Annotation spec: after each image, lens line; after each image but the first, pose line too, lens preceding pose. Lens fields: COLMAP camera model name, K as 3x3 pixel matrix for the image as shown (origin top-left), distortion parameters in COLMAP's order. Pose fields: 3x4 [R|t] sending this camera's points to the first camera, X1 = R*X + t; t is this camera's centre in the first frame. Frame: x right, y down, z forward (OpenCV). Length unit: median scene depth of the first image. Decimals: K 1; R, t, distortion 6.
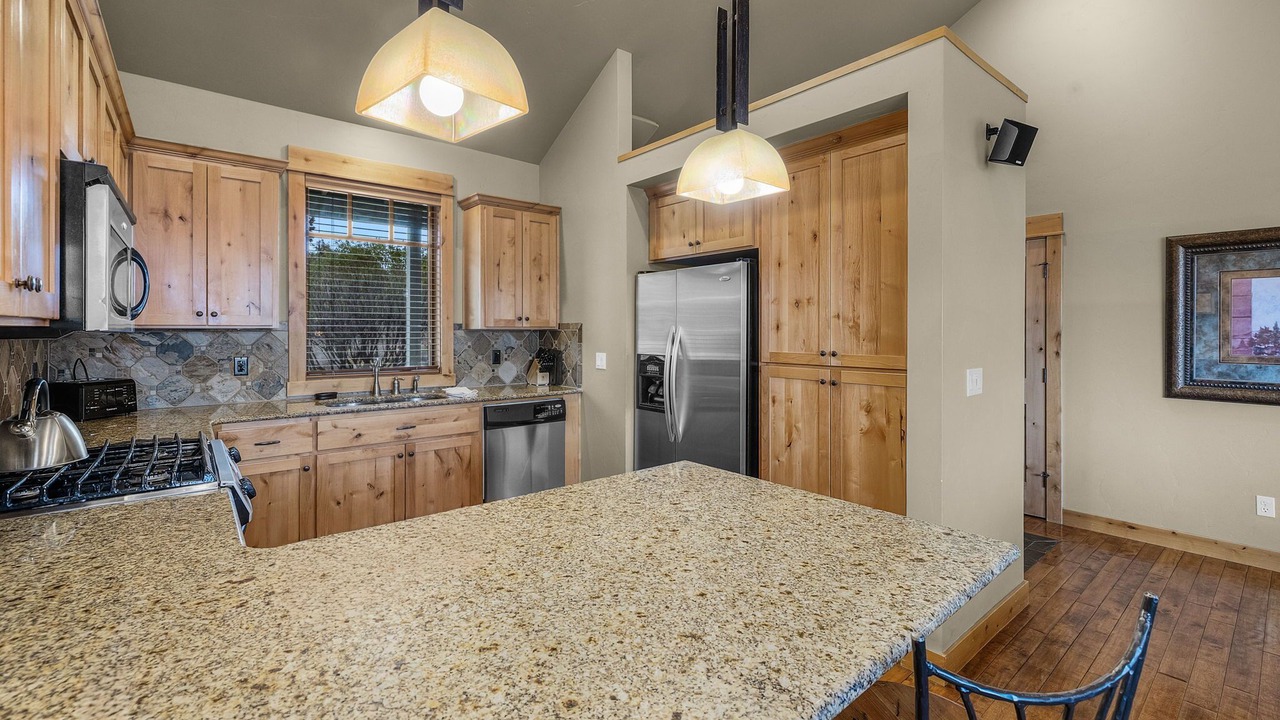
lens RADIAL K [[553.0, 0, 634.9], [0, 553.0, 332.1], [0, 0, 1]] dist [0.001841, -0.000925]
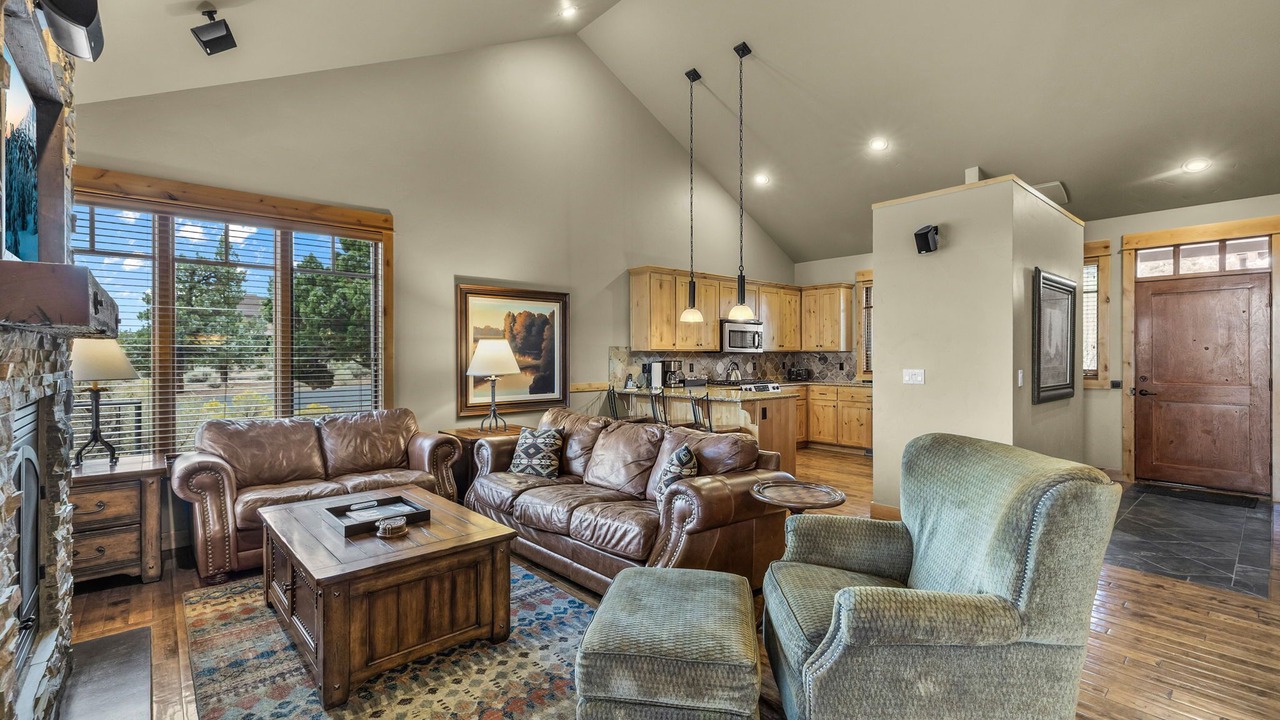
lens RADIAL K [[553.0, 0, 637.6], [0, 553.0, 355.8], [0, 0, 1]] dist [0.001841, -0.000925]
pose [[0.021906, -0.000690, -0.999760, 1.823375], [-0.000725, 0.999999, -0.000706, 0.017028], [0.999760, 0.000740, 0.021905, 0.042171]]
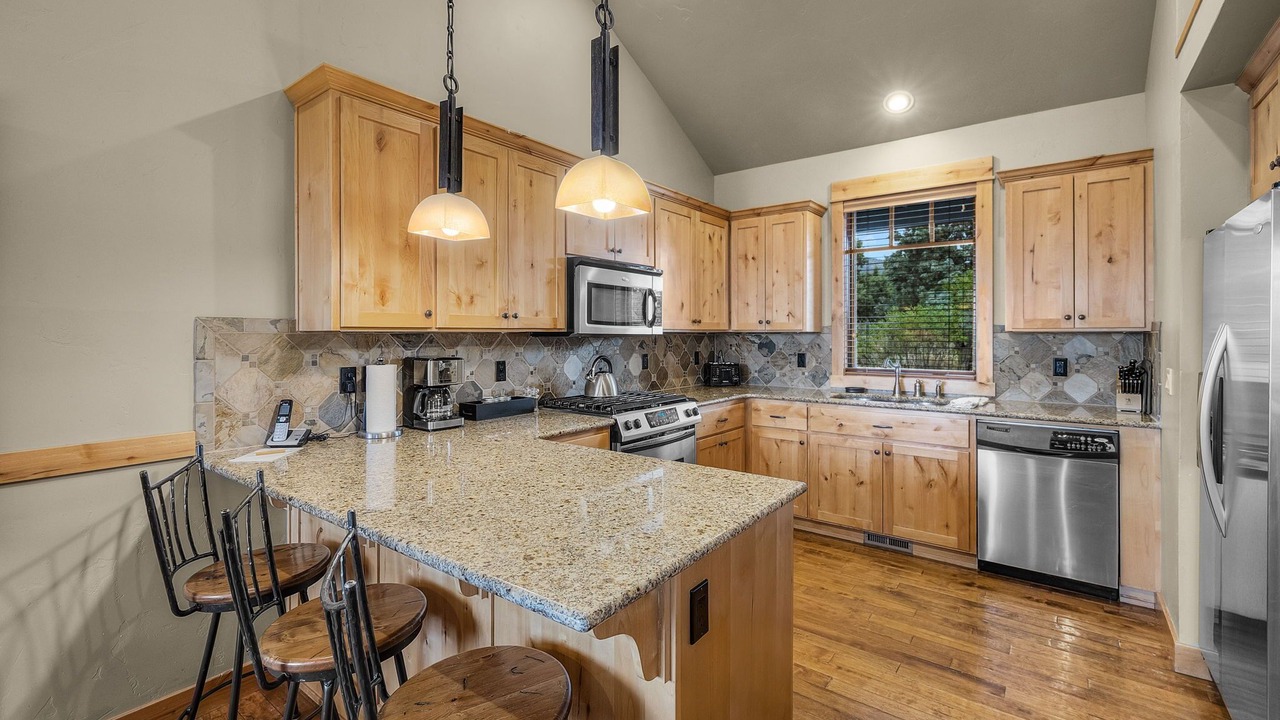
lens RADIAL K [[553.0, 0, 629.5], [0, 553.0, 338.1], [0, 0, 1]] dist [0.001841, -0.000925]
pose [[0.209450, 0.006096, -0.977800, 0.530201], [-0.001879, 0.999981, 0.005832, 0.001096], [0.977818, 0.000616, 0.209457, 0.333615]]
